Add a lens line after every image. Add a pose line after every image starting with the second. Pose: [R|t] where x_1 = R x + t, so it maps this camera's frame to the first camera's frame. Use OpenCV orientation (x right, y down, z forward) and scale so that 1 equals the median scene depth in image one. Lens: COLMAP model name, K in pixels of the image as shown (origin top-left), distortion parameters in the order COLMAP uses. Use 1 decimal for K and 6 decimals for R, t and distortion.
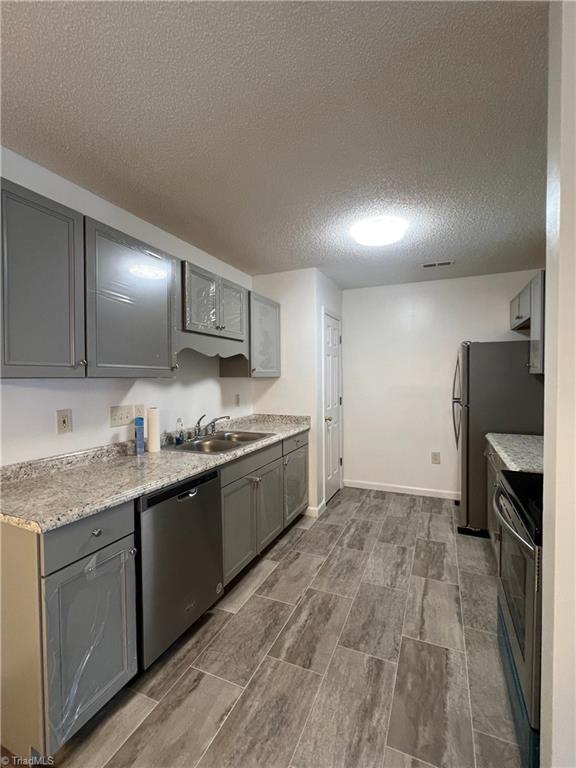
lens RADIAL K [[347.2, 0, 290.6], [0, 347.2, 385.0], [0, 0, 1]] dist [-0.004675, 0.002255]
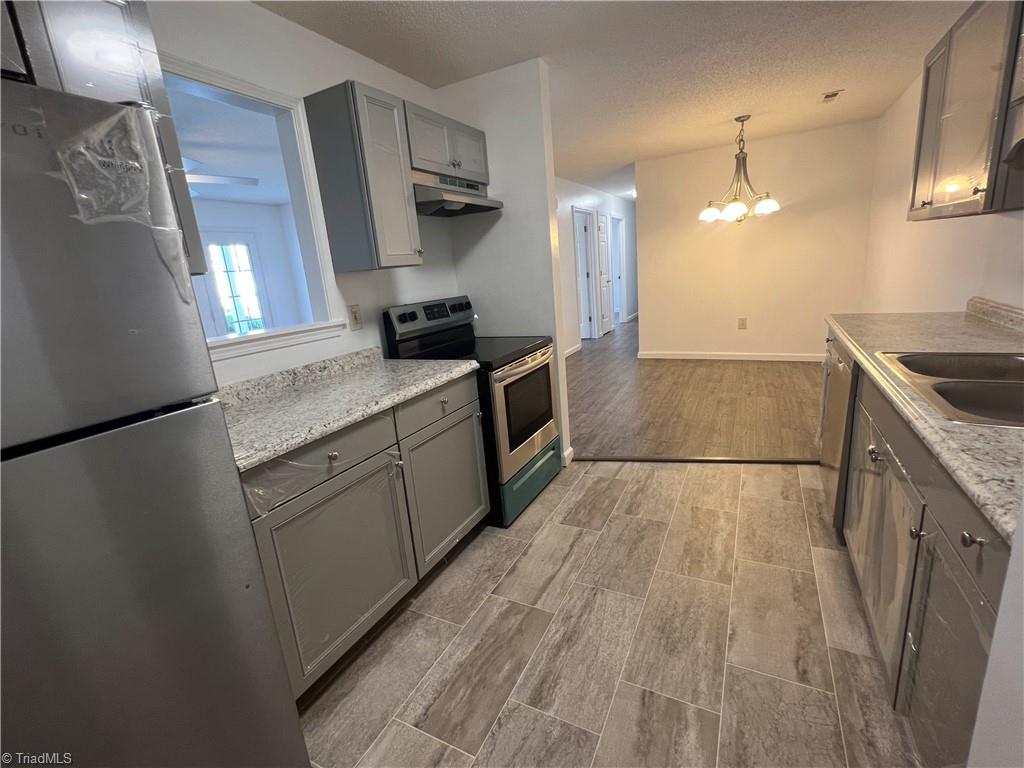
lens RADIAL K [[462.9, 0, 510.8], [0, 462.9, 383.3], [0, 0, 1]] dist [-0.004675, 0.002255]
pose [[-0.993329, 0.069855, 0.091751, 0.331564], [0.092096, 0.959387, 0.266635, -0.021549], [-0.069399, 0.273306, -0.959421, 1.662865]]
